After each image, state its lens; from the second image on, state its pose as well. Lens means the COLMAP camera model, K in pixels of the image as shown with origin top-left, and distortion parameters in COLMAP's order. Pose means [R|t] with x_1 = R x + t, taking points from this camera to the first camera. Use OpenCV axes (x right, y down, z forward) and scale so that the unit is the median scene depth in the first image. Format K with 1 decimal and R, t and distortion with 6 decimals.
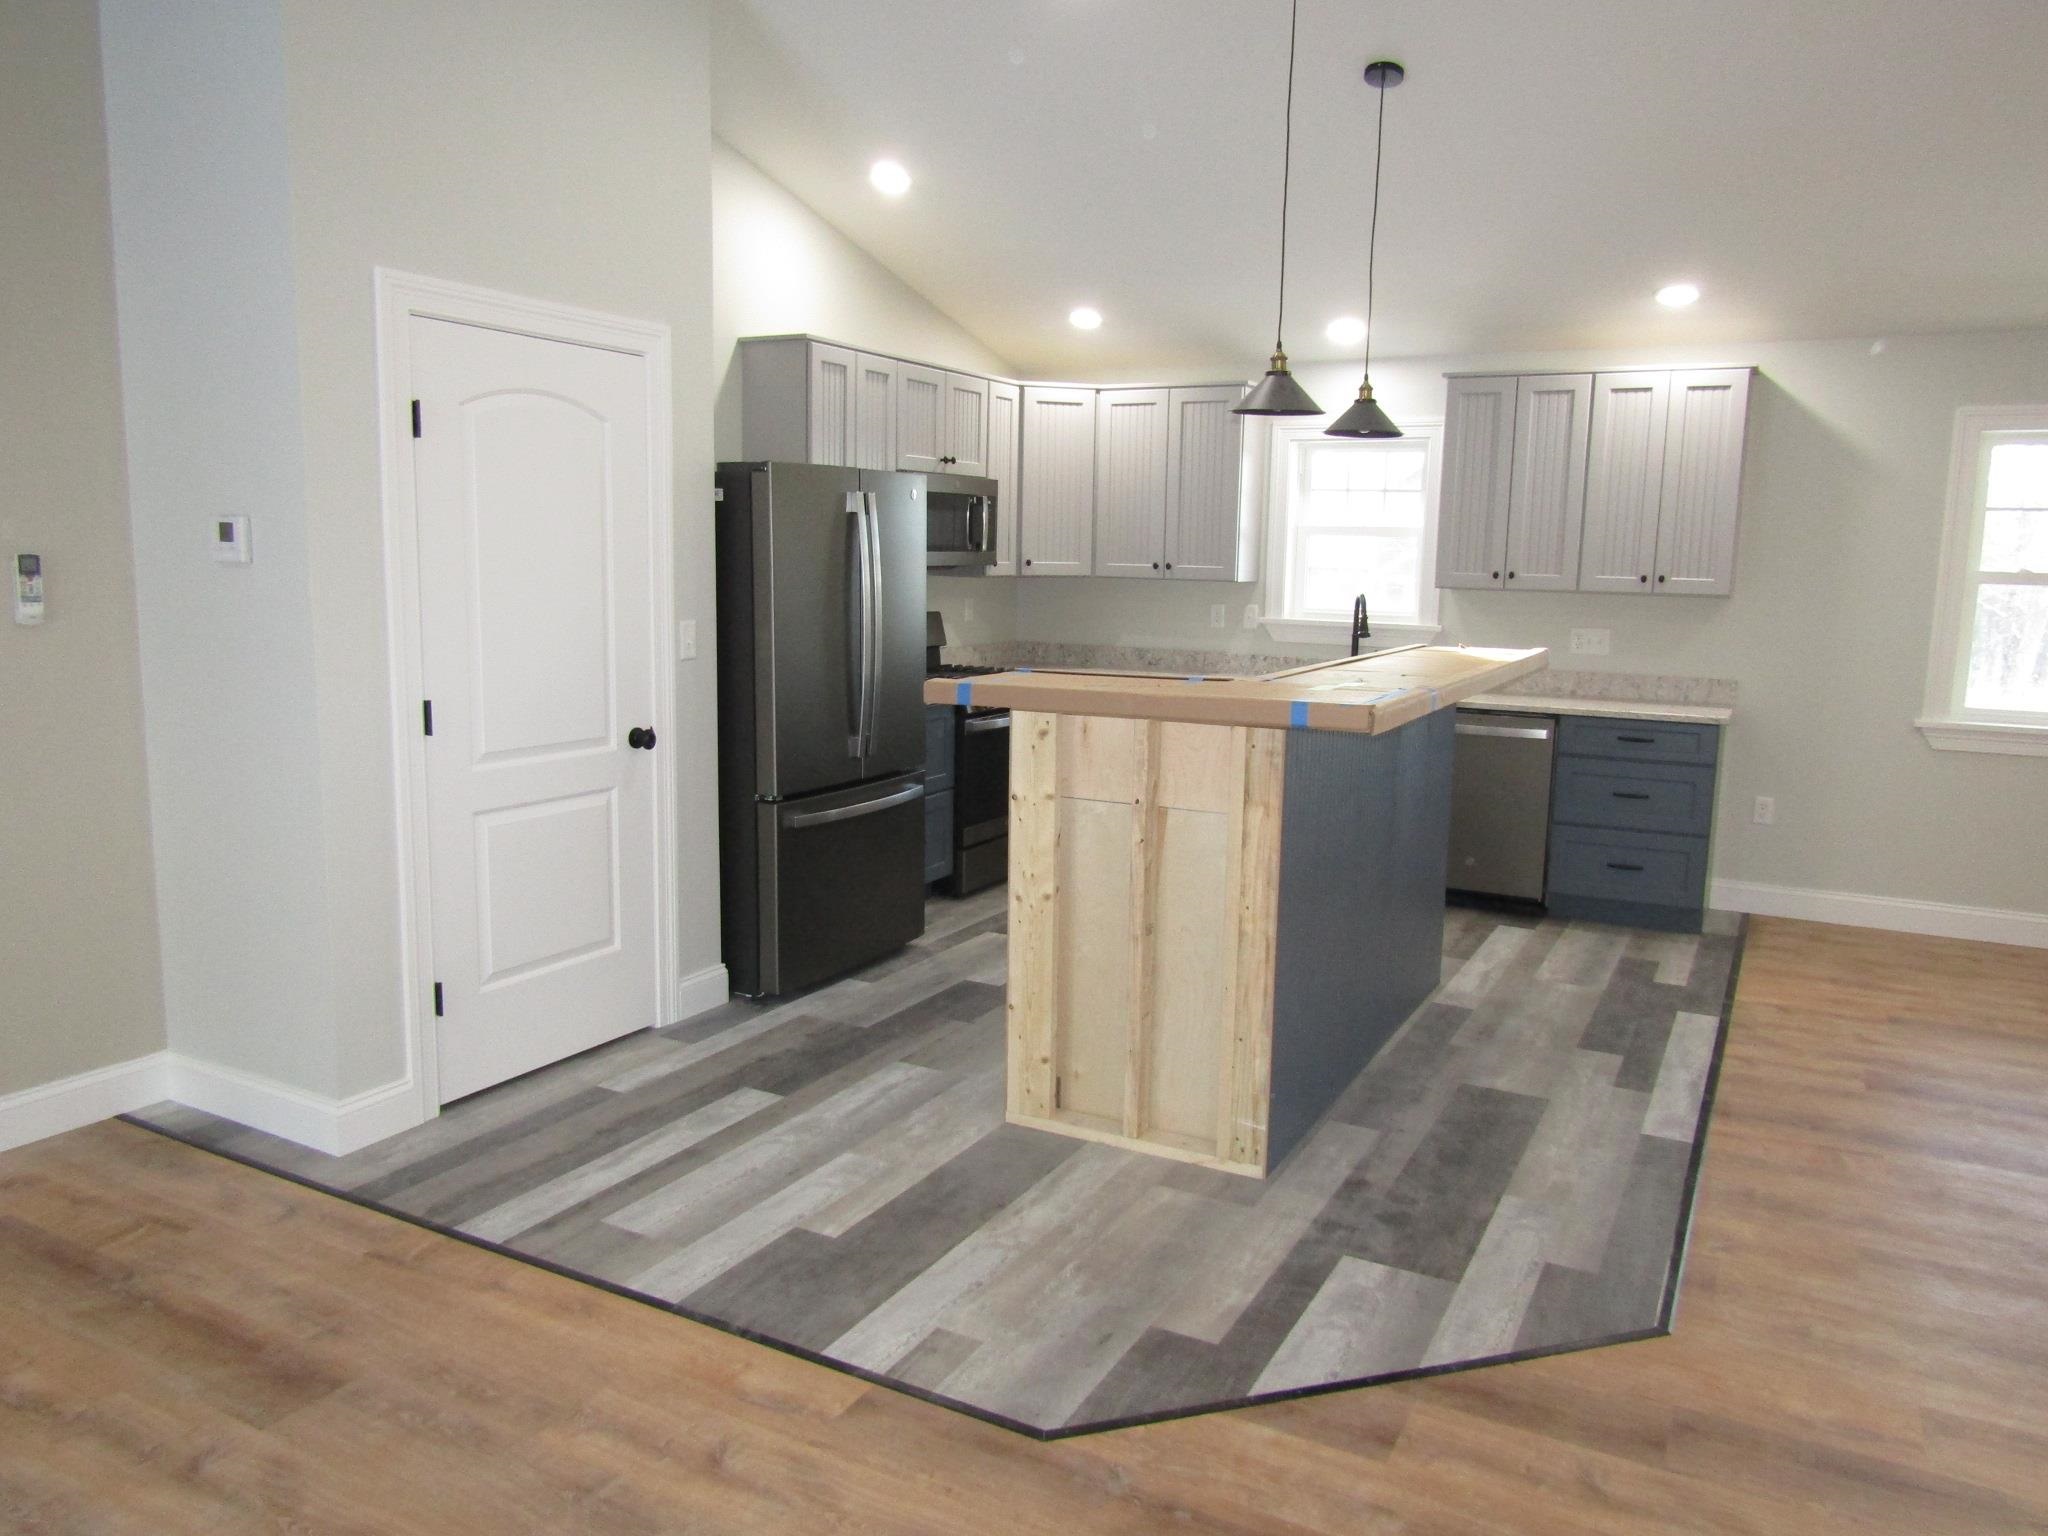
lens RADIAL K [[1447.7, 0, 1020.8], [0, 1447.7, 774.7], [0, 0, 1]] dist [-0.014661, 0.005597]
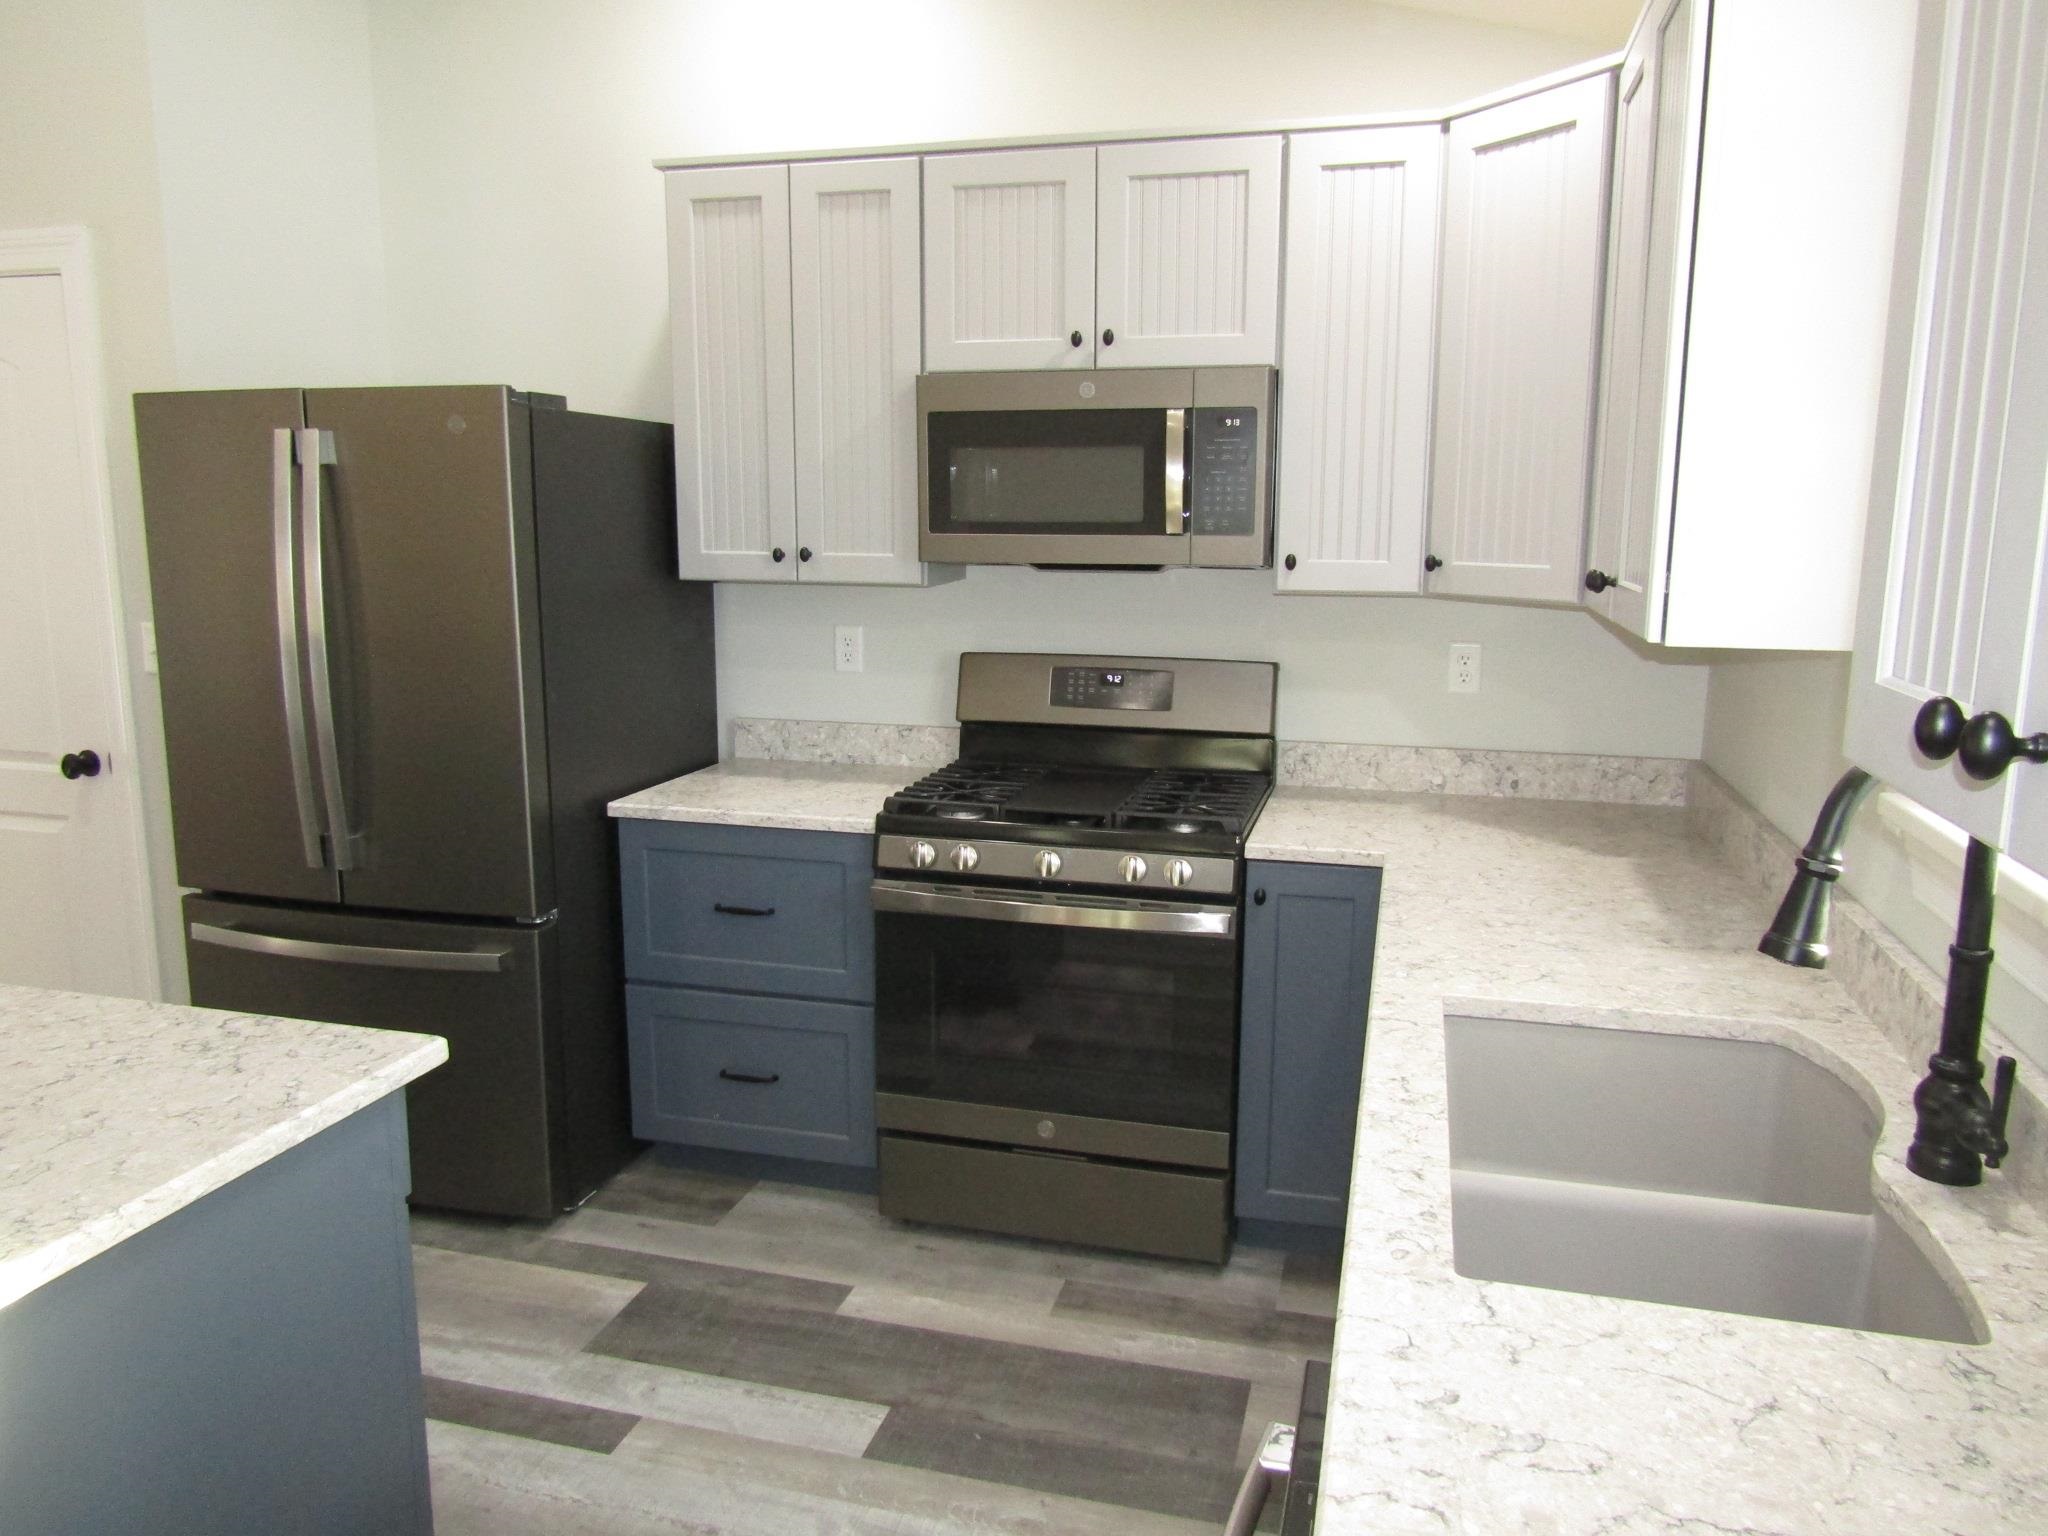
lens RADIAL K [[1447.7, 0, 1026.8], [0, 1447.7, 773.0], [0, 0, 1]] dist [-0.014661, 0.005597]
pose [[0.231117, 0.155587, -0.960405, 0.634377], [-0.154459, 0.980479, 0.121669, -0.202541], [0.960587, 0.120223, 0.250637, 1.338357]]
